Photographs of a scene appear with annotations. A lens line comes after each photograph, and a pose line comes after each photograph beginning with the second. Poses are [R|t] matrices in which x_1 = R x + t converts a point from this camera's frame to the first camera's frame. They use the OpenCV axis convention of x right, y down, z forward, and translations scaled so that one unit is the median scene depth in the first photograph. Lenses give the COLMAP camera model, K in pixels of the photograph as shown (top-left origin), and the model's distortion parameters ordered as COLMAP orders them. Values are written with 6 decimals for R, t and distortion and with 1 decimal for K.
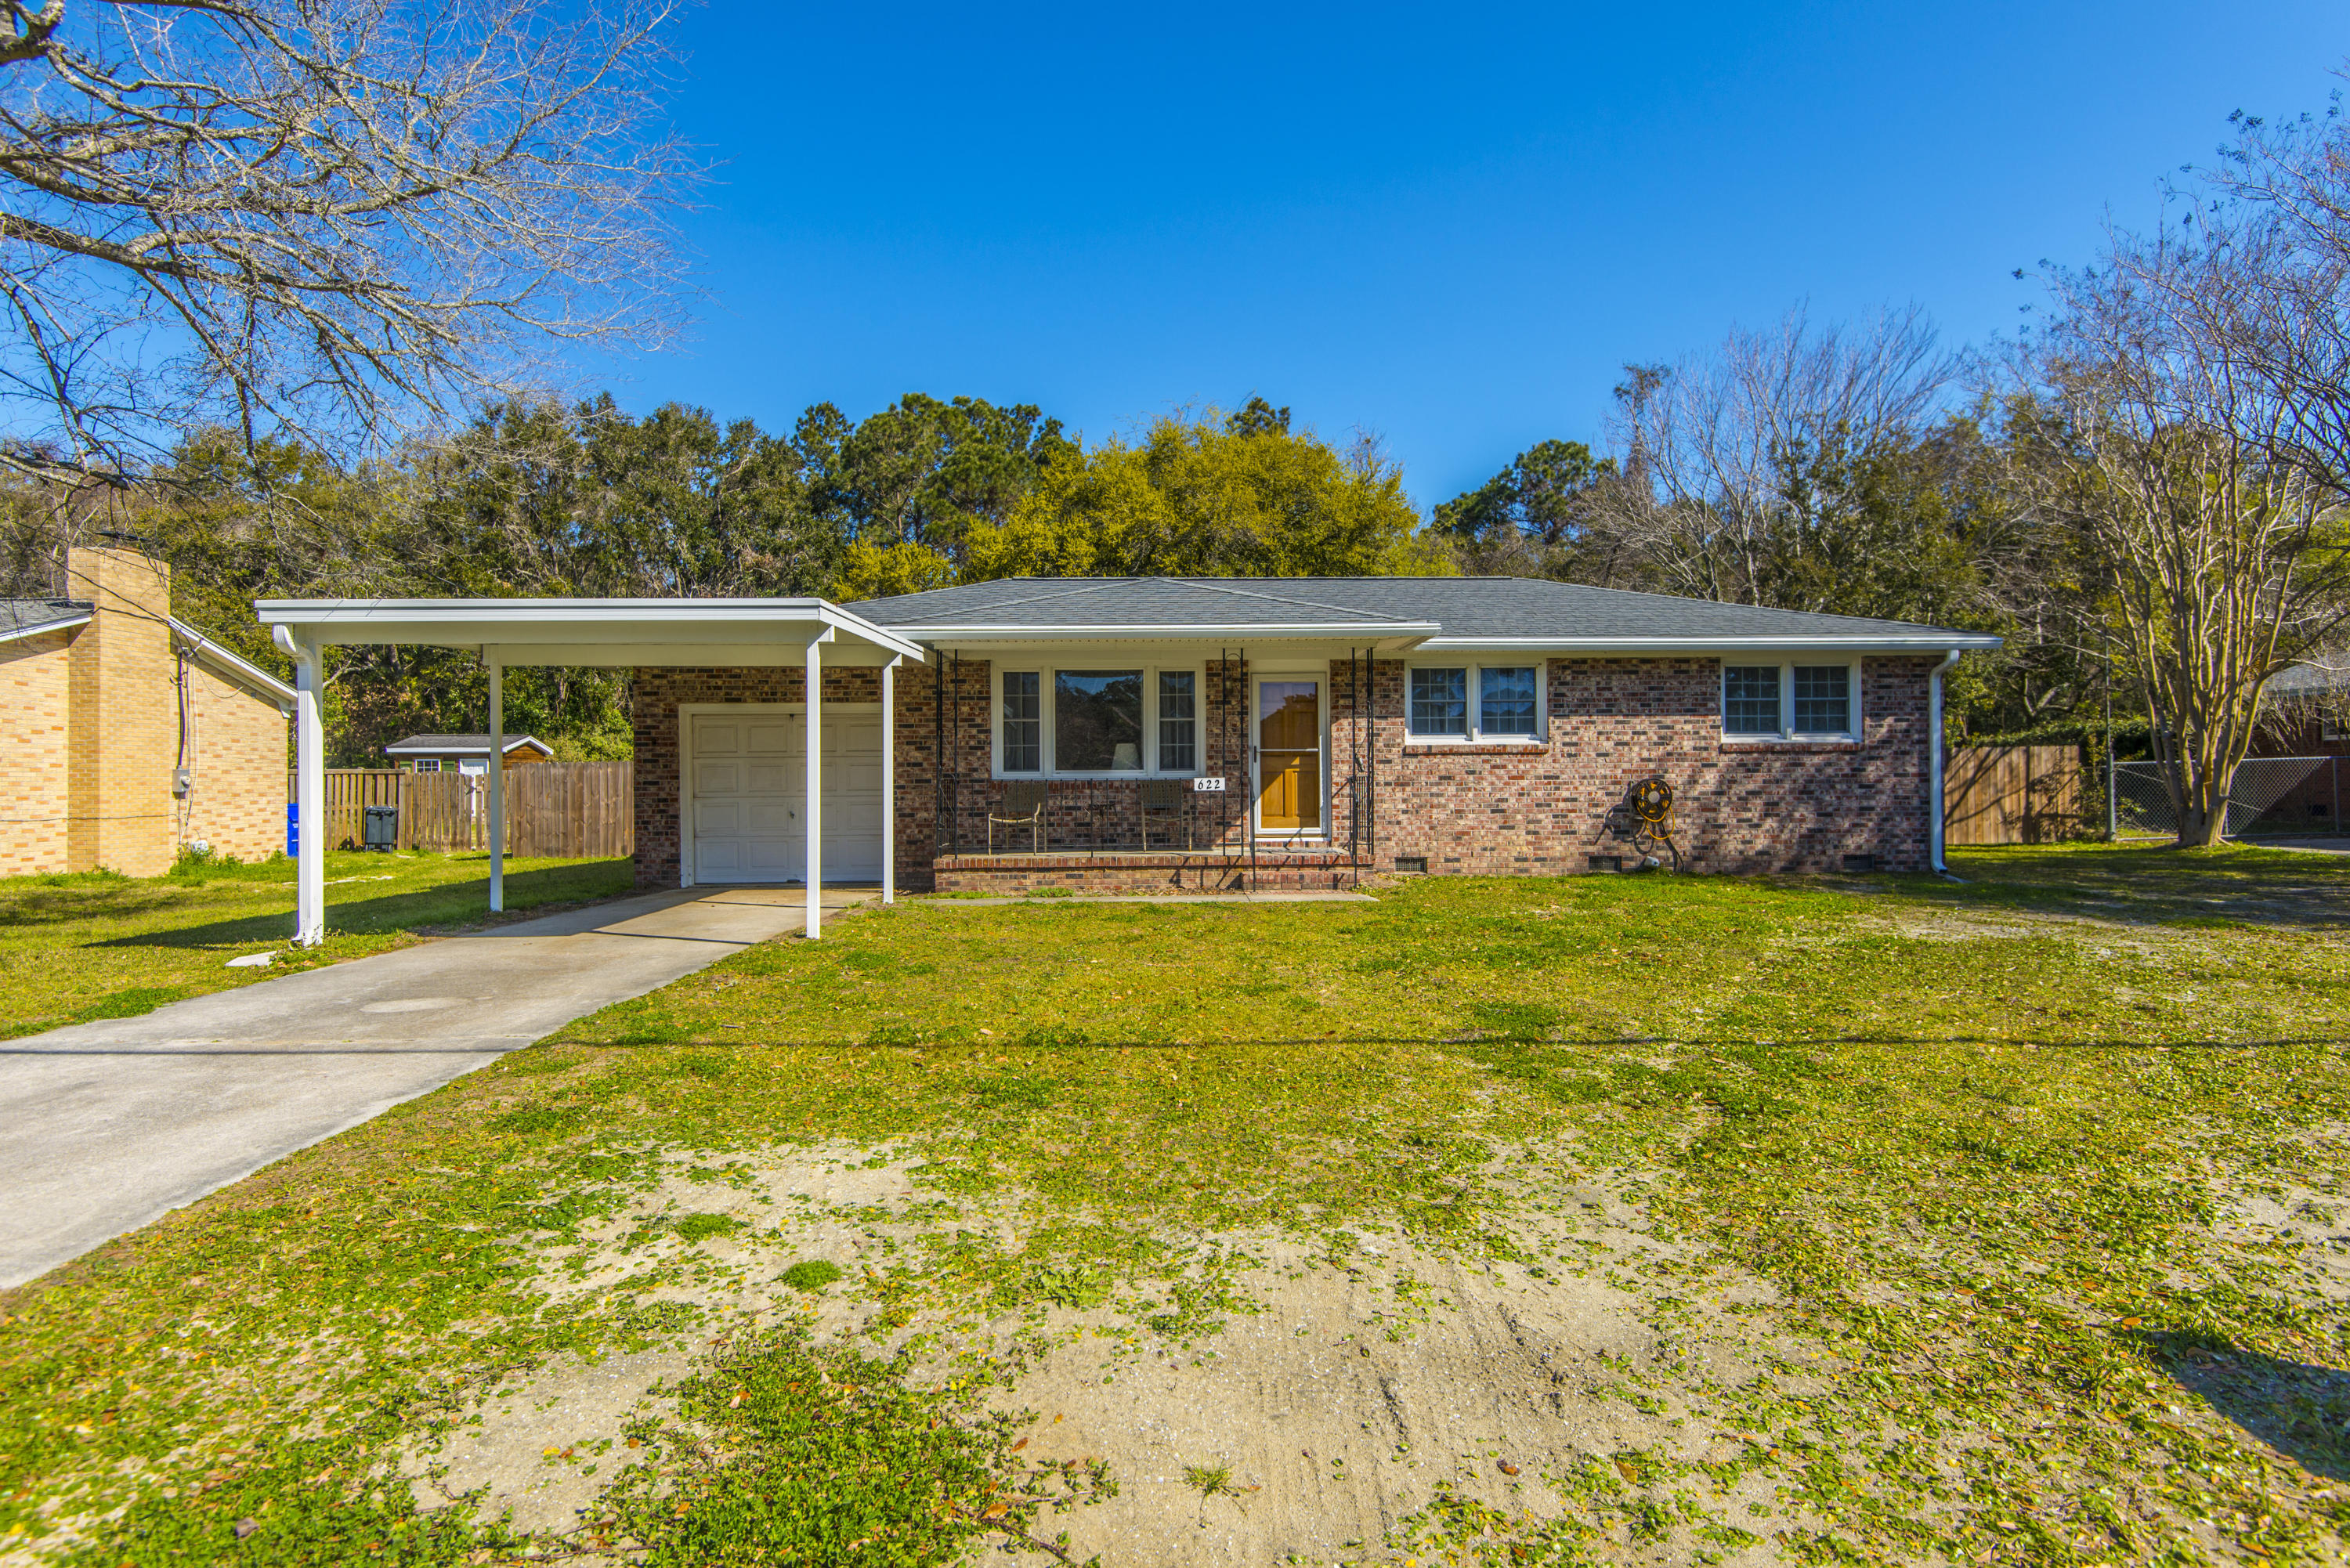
lens RADIAL K [[1203.4, 0, 1175.5], [0, 1203.4, 775.0], [0, 0, 1]] dist [0.017861, -0.002845]
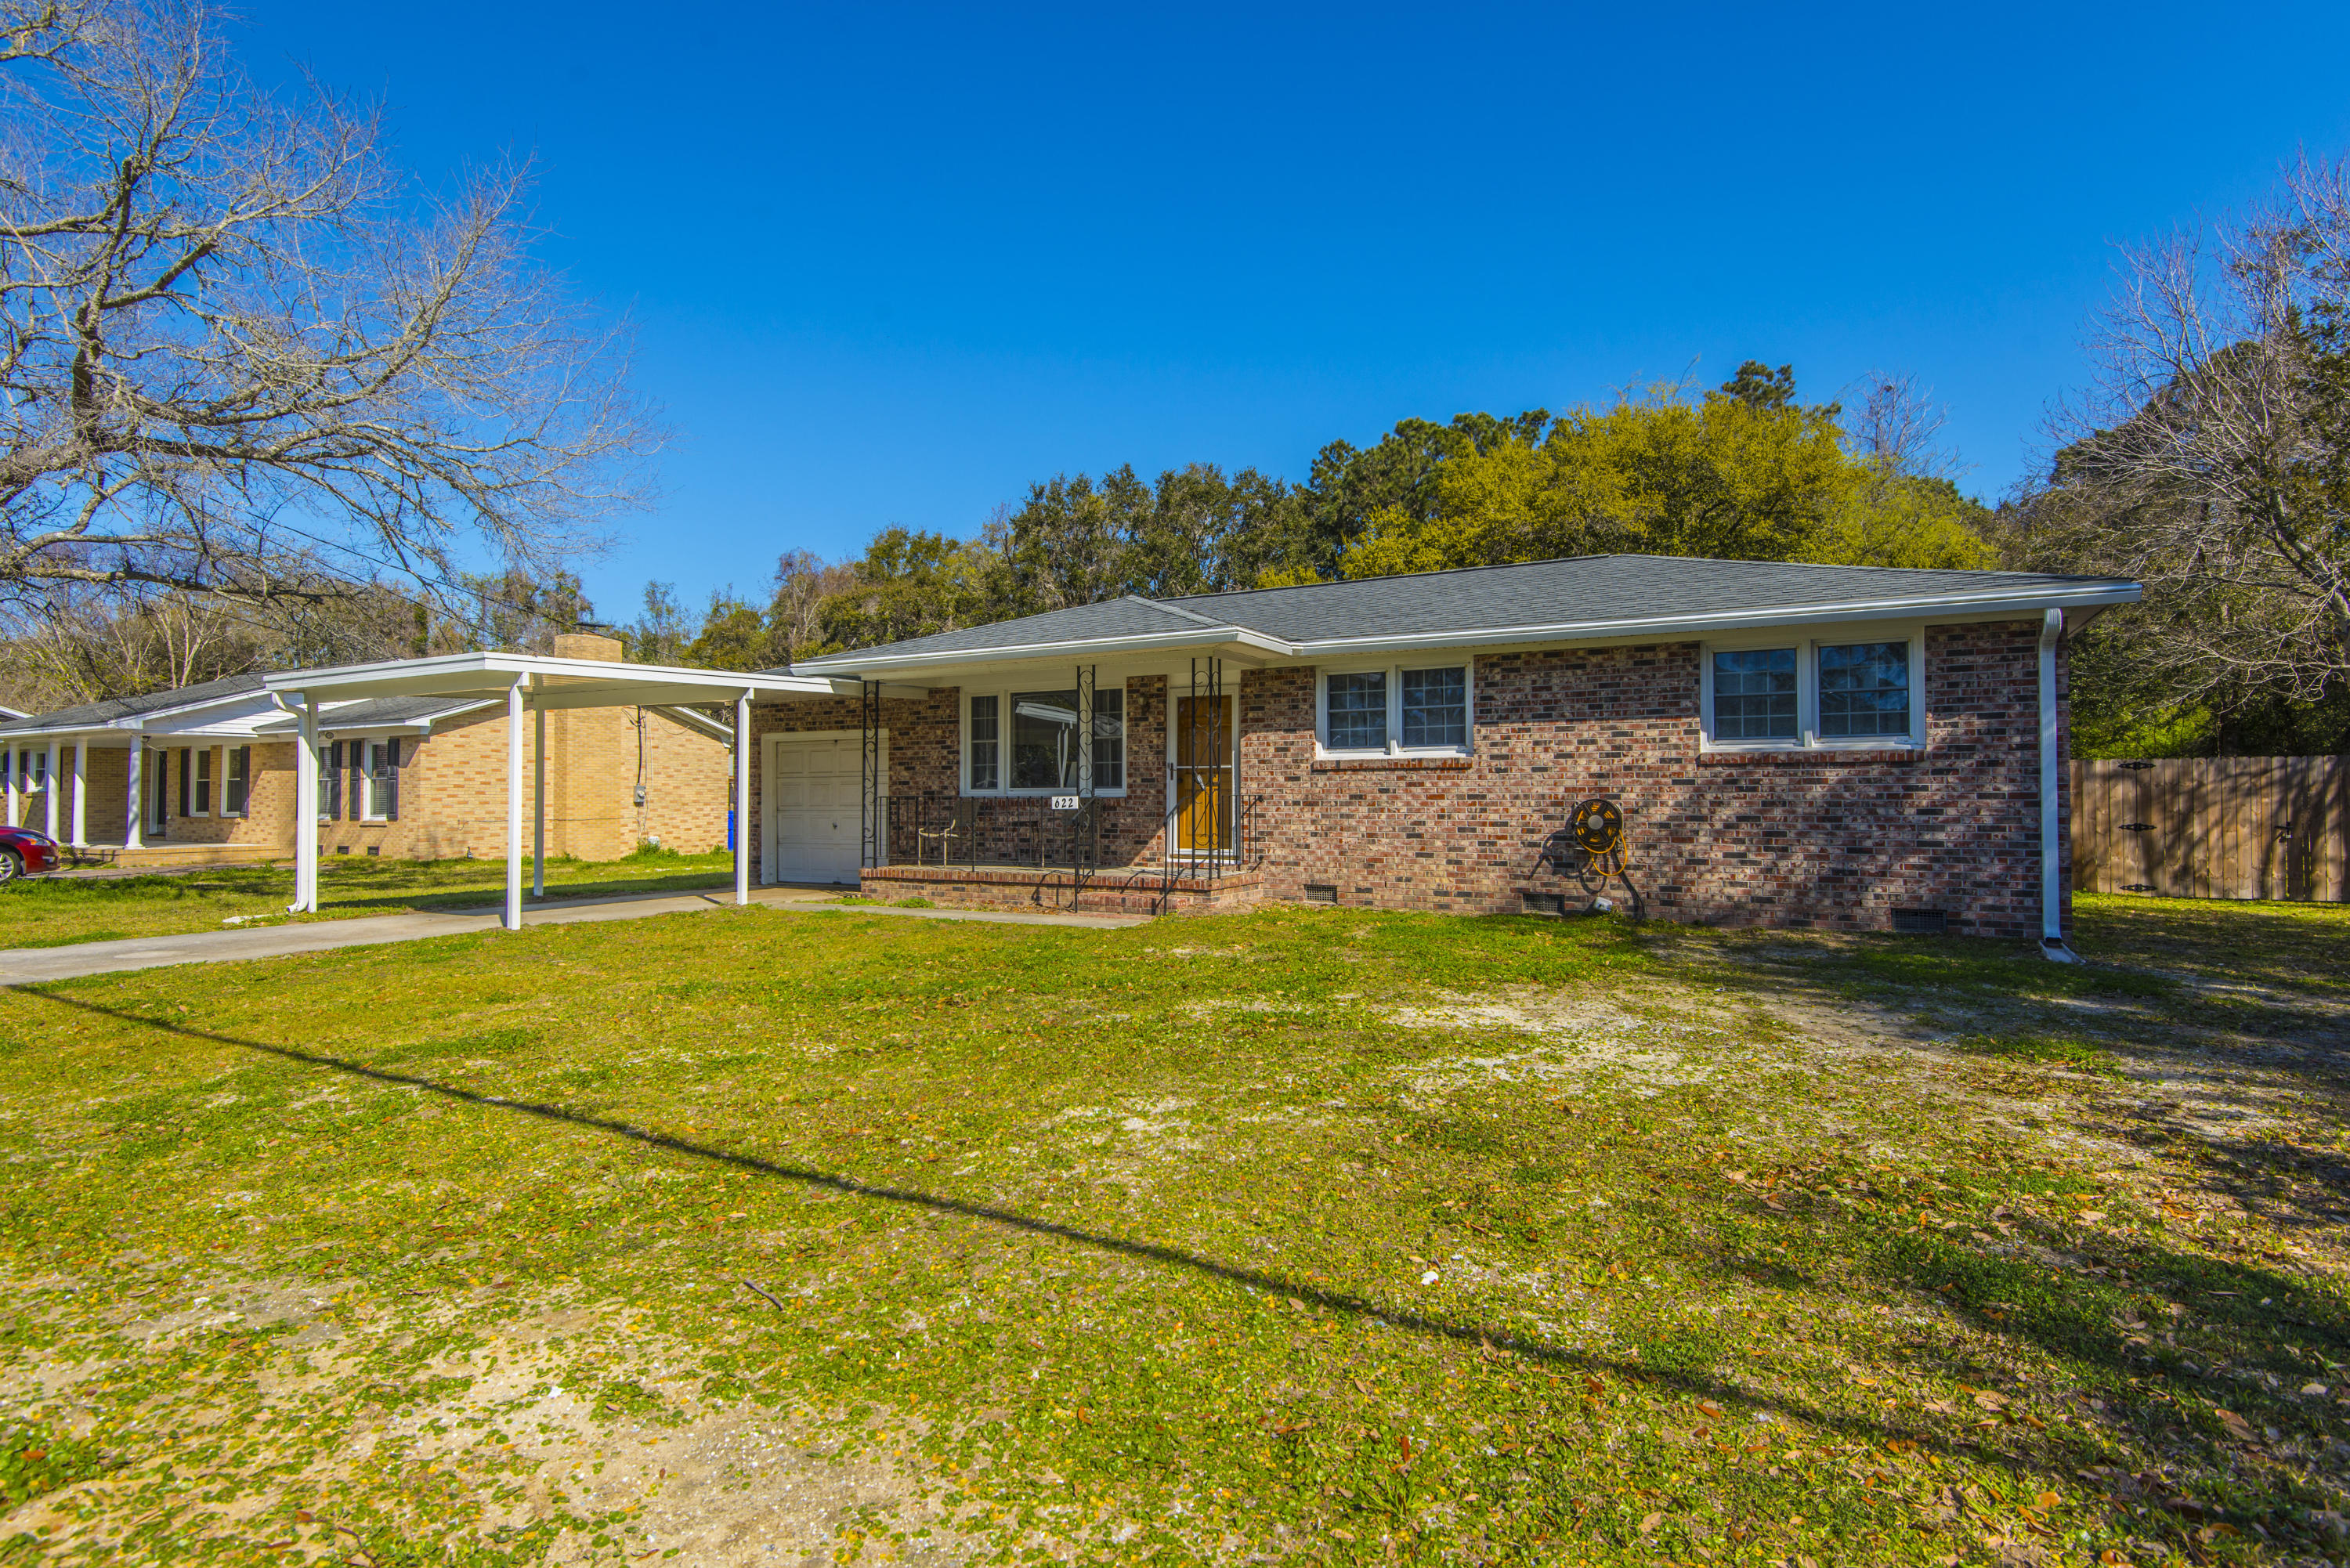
lens RADIAL K [[1164.1, 0, 1178.8], [0, 1164.1, 762.0], [0, 0, 1]] dist [0.021366, -0.000201]
pose [[0.862872, -0.010767, -0.505308, 0.542957], [0.000070, 0.999776, -0.021182, -0.005029], [0.505423, 0.018242, 0.862679, 0.194270]]
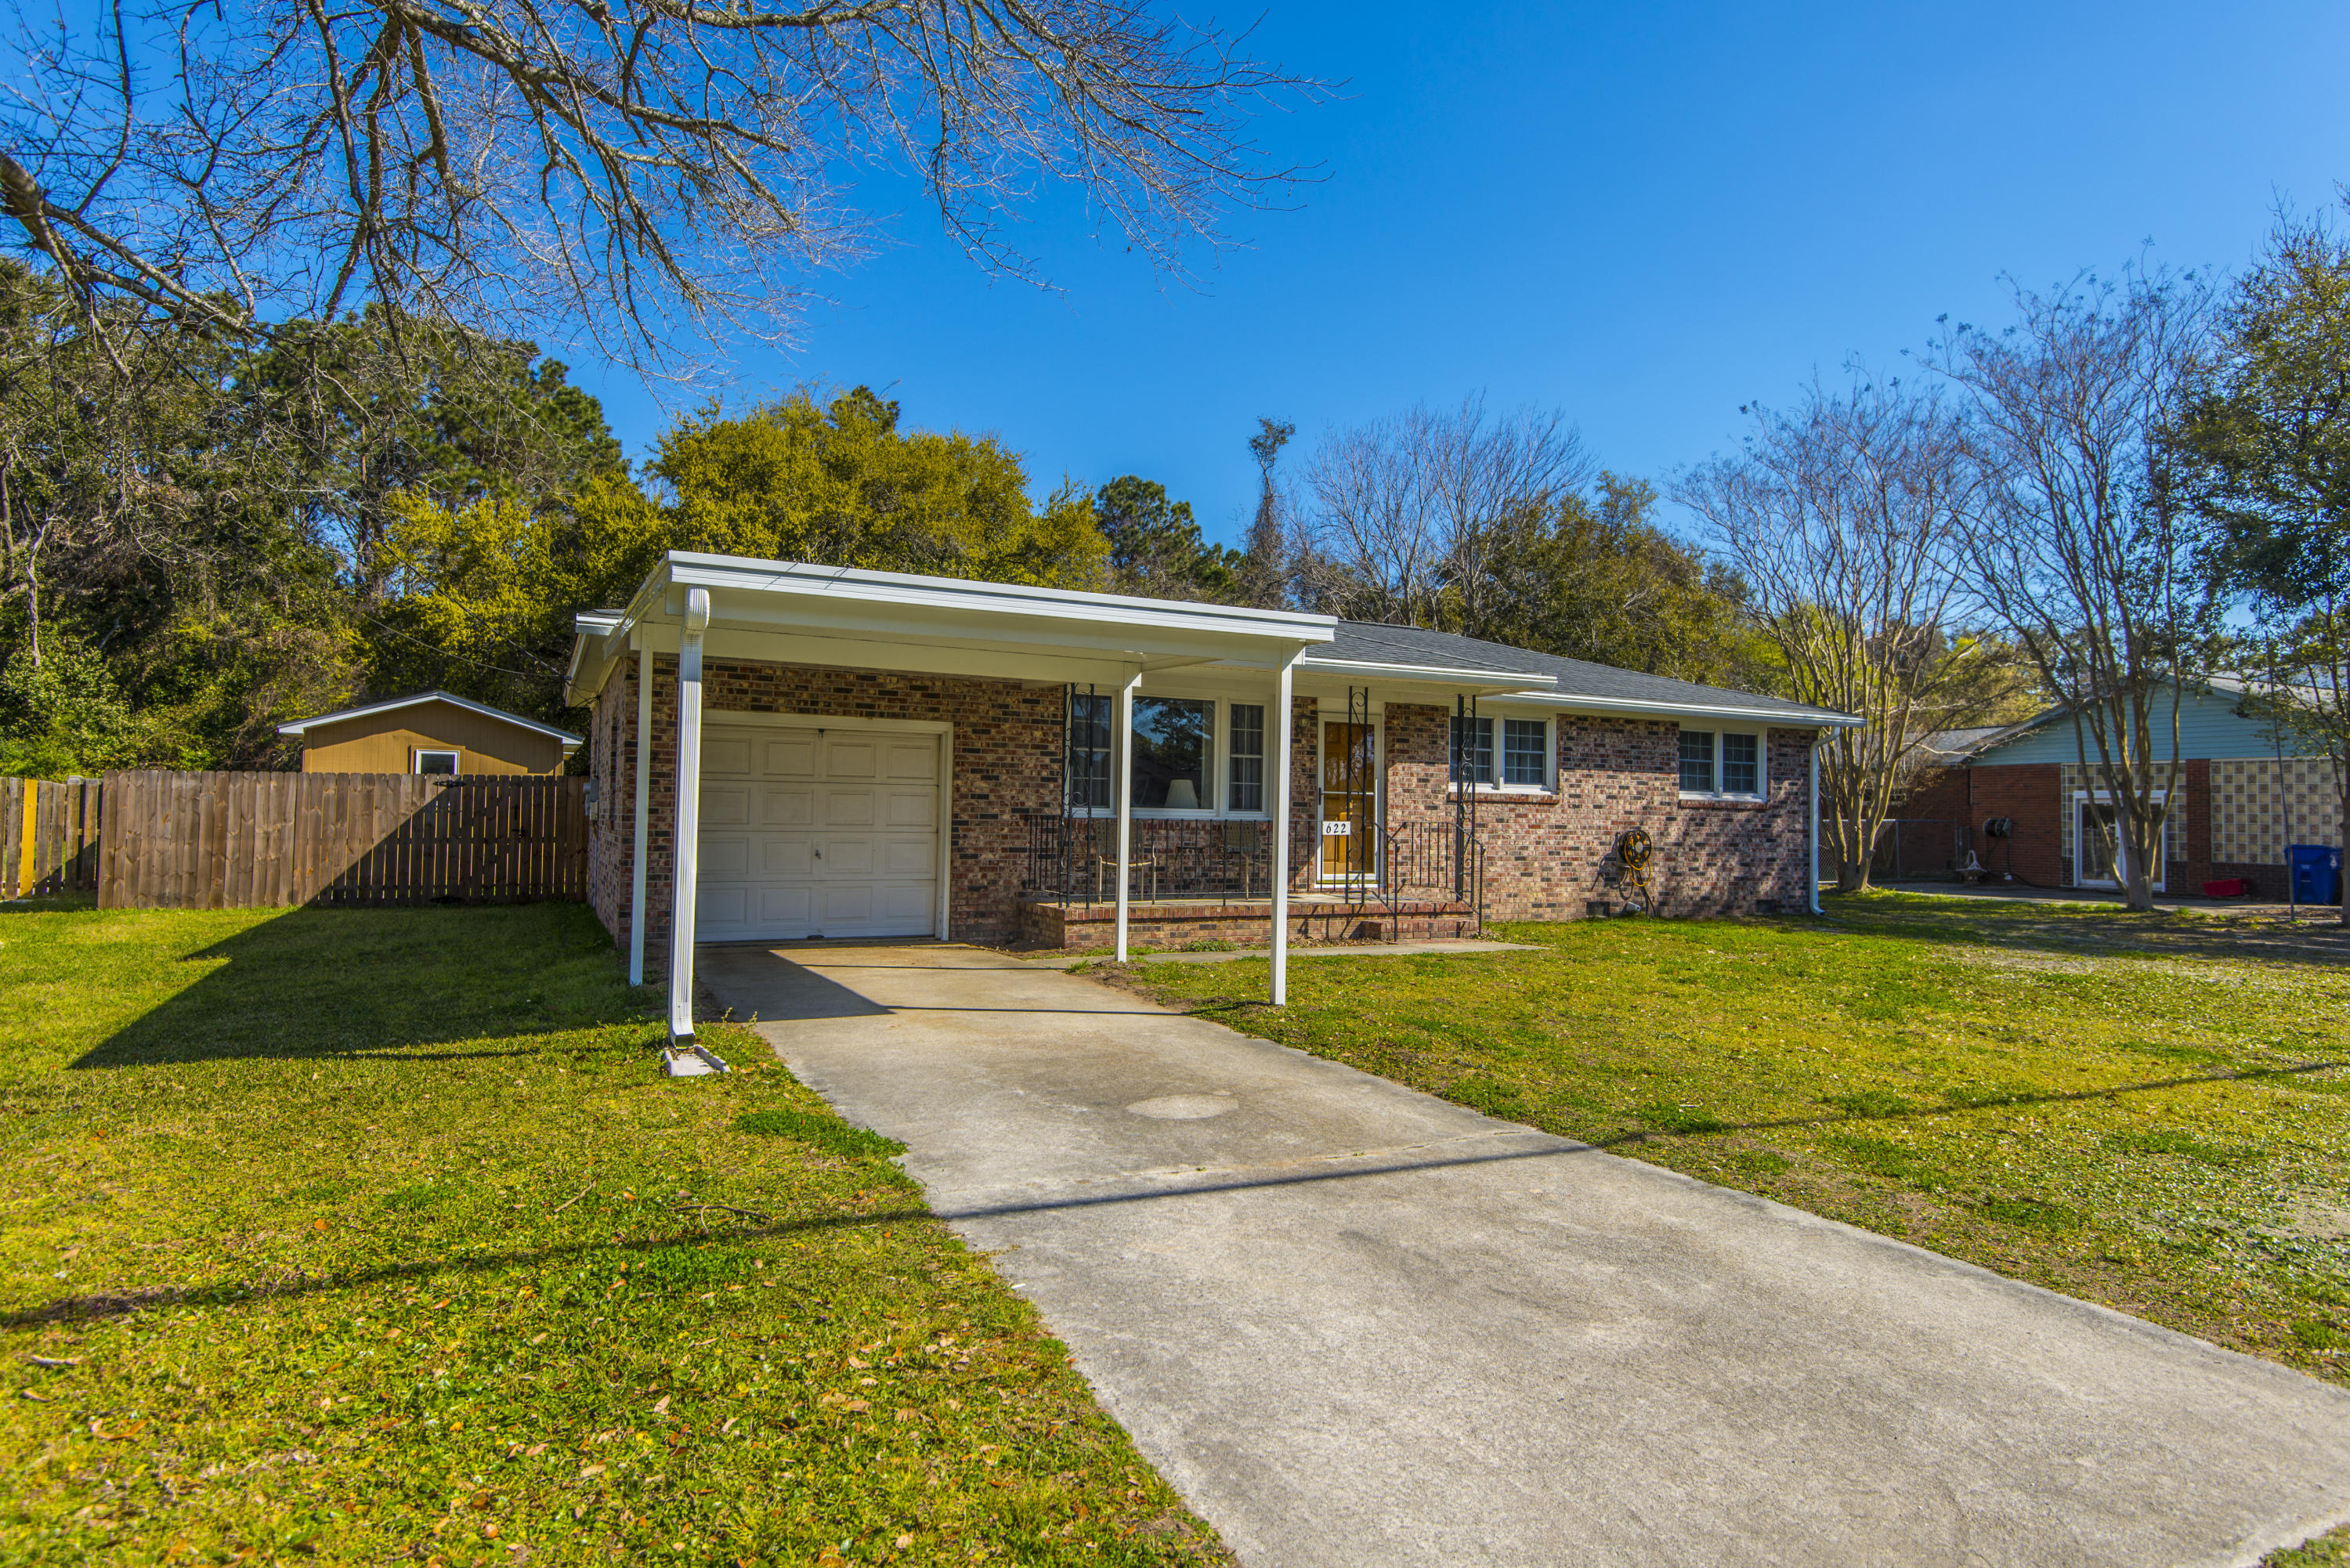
lens RADIAL K [[1291.7, 0, 1178.6], [0, 1291.7, 776.2], [0, 0, 1]] dist [0.044347, -0.013407]
pose [[0.904948, 0.036911, 0.423919, -0.470179], [-0.026669, 0.999192, -0.030069, 0.000630], [-0.424687, 0.015905, 0.905201, 0.117197]]
